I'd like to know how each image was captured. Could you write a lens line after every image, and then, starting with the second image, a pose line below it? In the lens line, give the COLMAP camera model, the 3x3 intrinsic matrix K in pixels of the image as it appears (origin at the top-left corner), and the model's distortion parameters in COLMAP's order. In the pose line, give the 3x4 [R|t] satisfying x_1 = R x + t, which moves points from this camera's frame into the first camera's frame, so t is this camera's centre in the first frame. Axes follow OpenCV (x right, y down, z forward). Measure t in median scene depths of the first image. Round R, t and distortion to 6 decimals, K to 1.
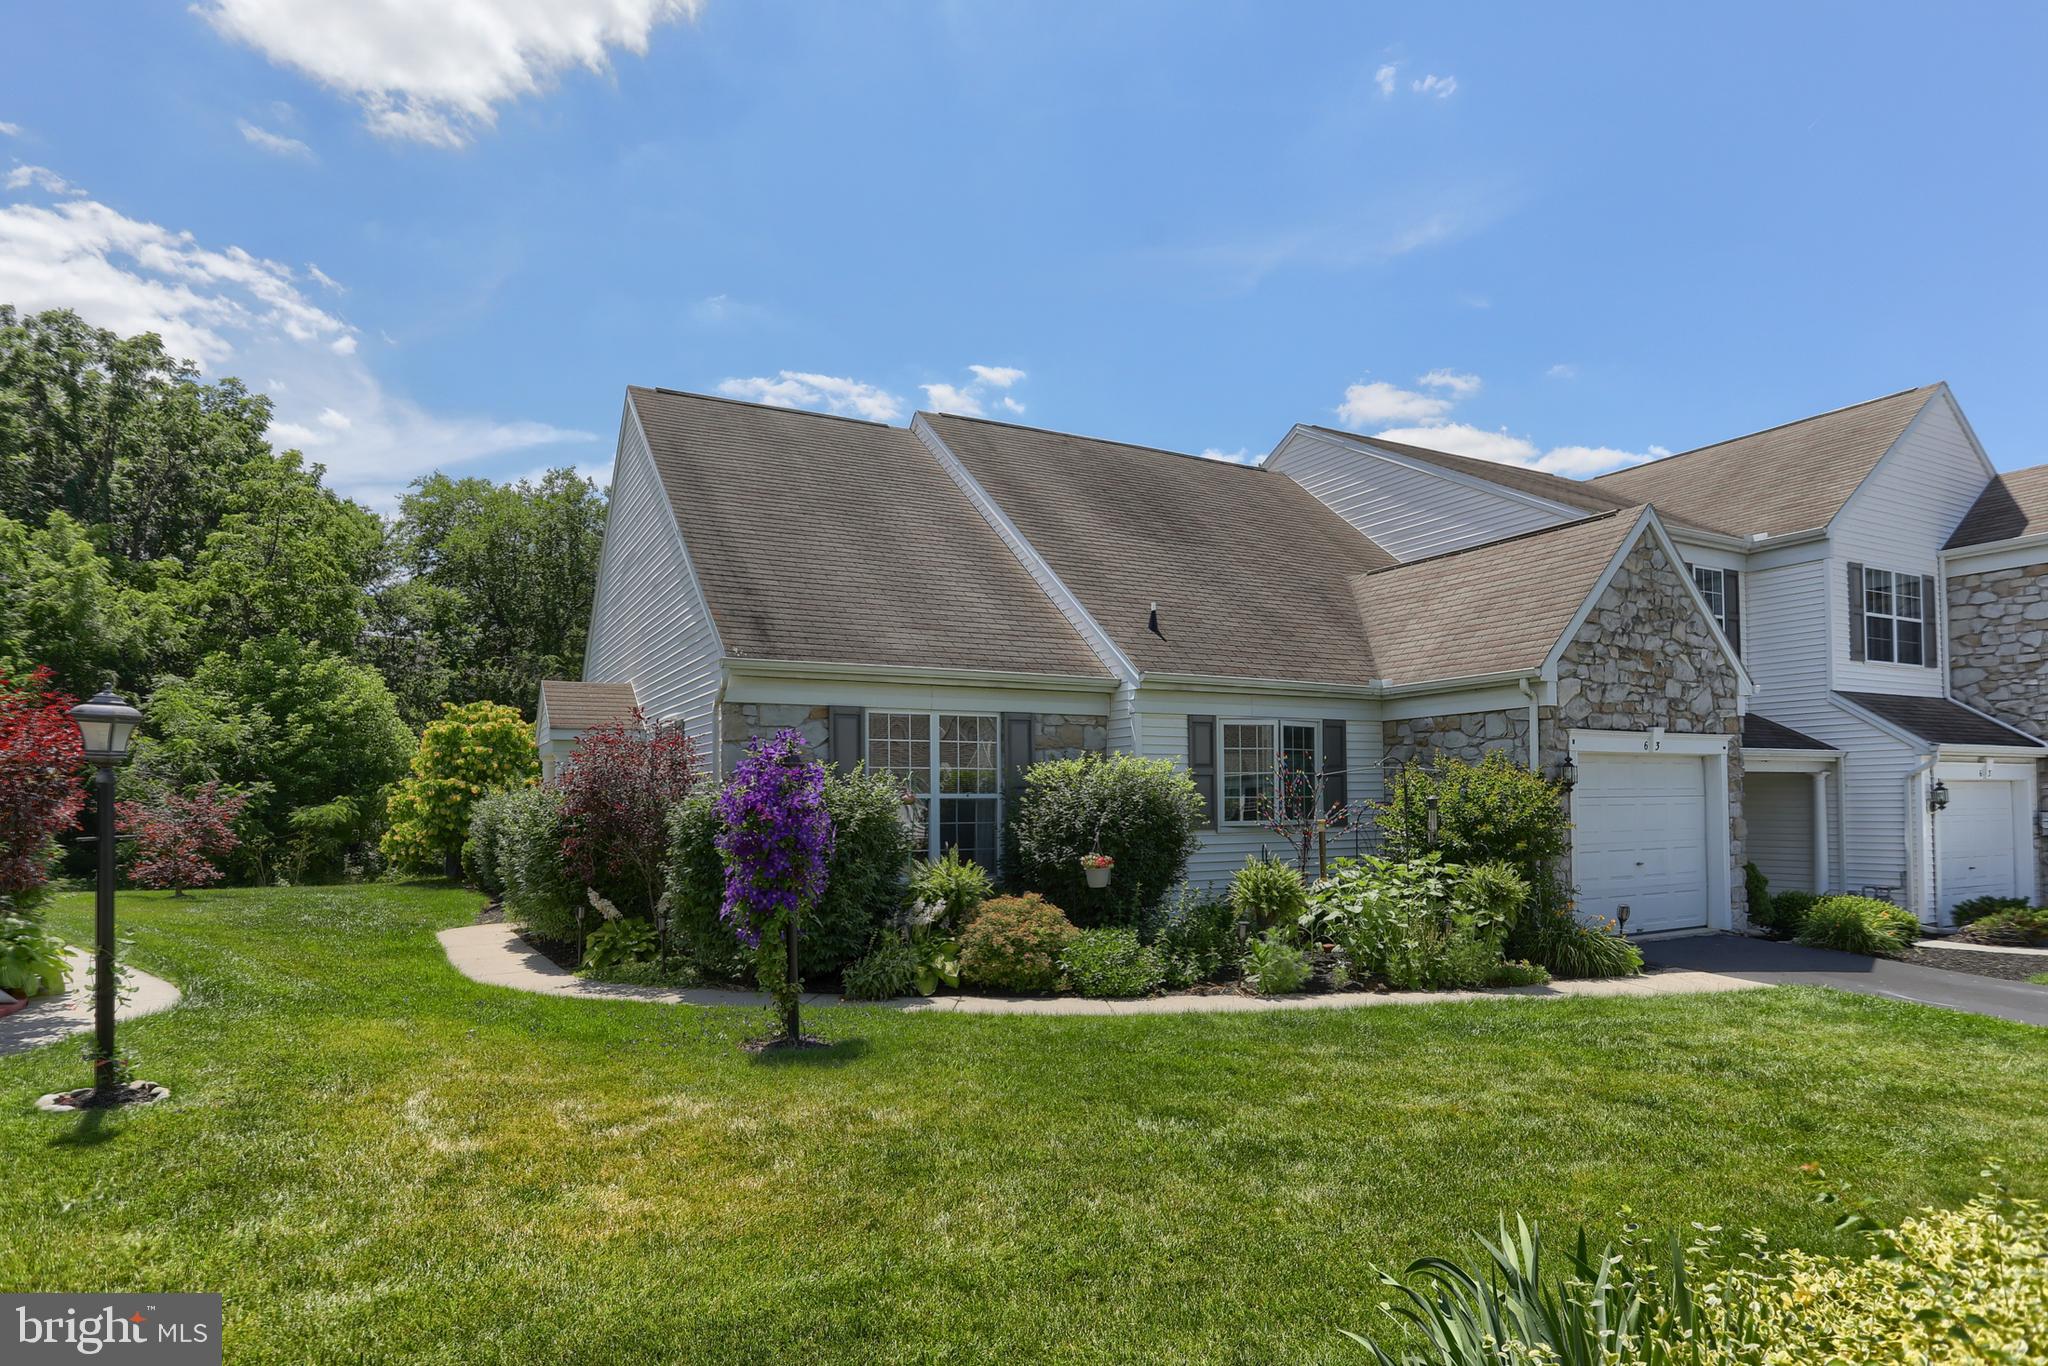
lens RADIAL K [[1147.9, 0, 1024.0], [0, 1147.9, 683.0], [0, 0, 1]] dist [-0.032259, 0.018055]
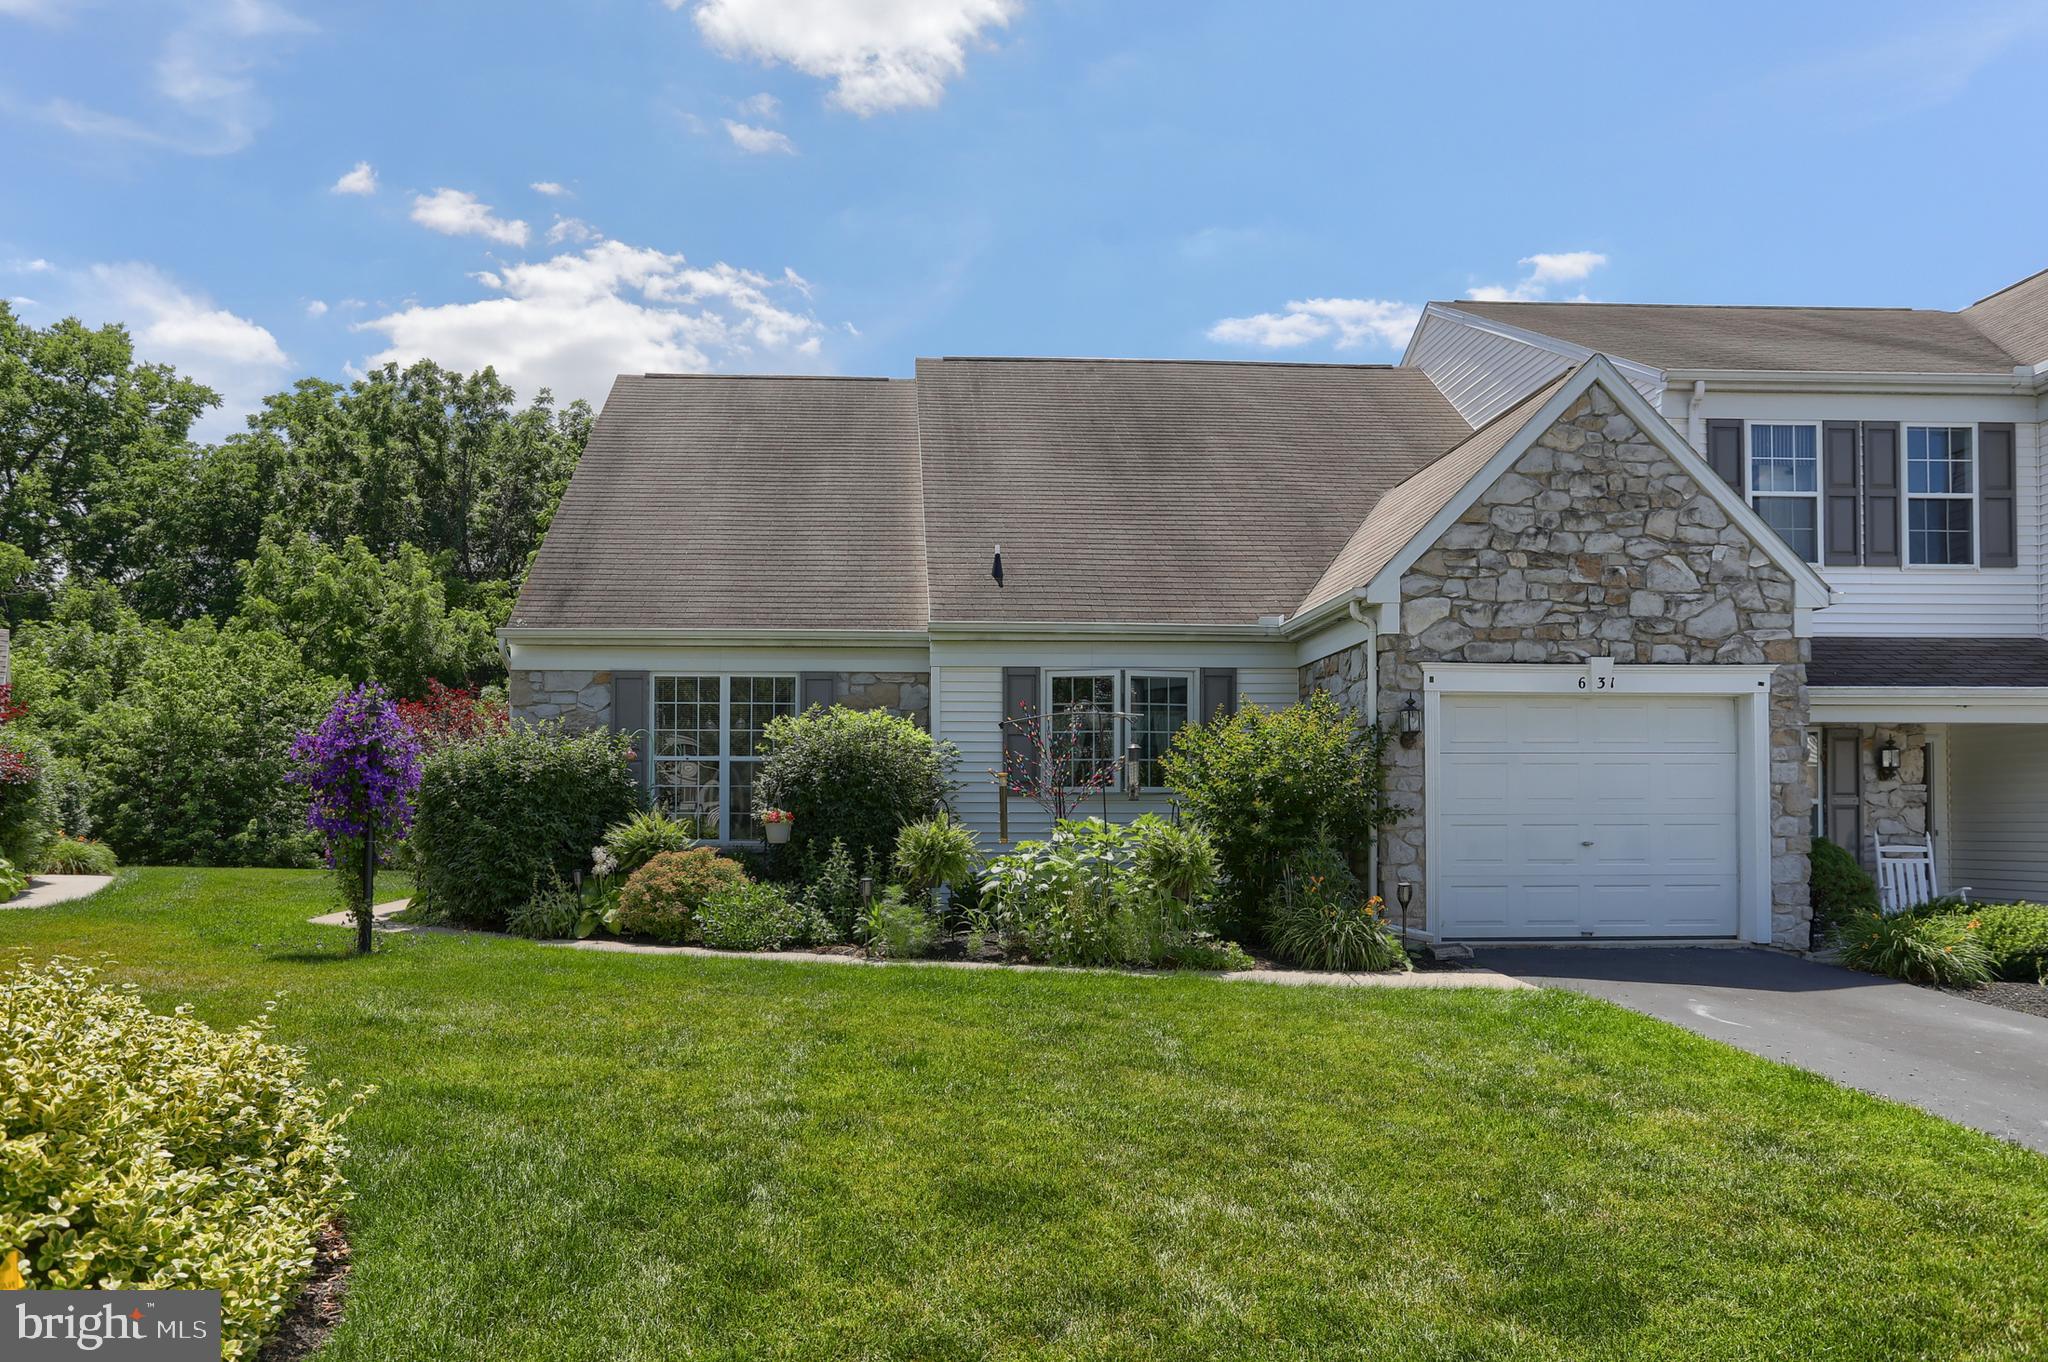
lens RADIAL K [[1418.5, 0, 1024.0], [0, 1418.5, 681.0], [0, 0, 1]] dist [0.004740, 0.002956]
pose [[0.898282, -0.039815, -0.437611, 0.650489], [0.038054, 0.999194, -0.012797, 0.054075], [0.437768, -0.005158, 0.899073, 0.015518]]
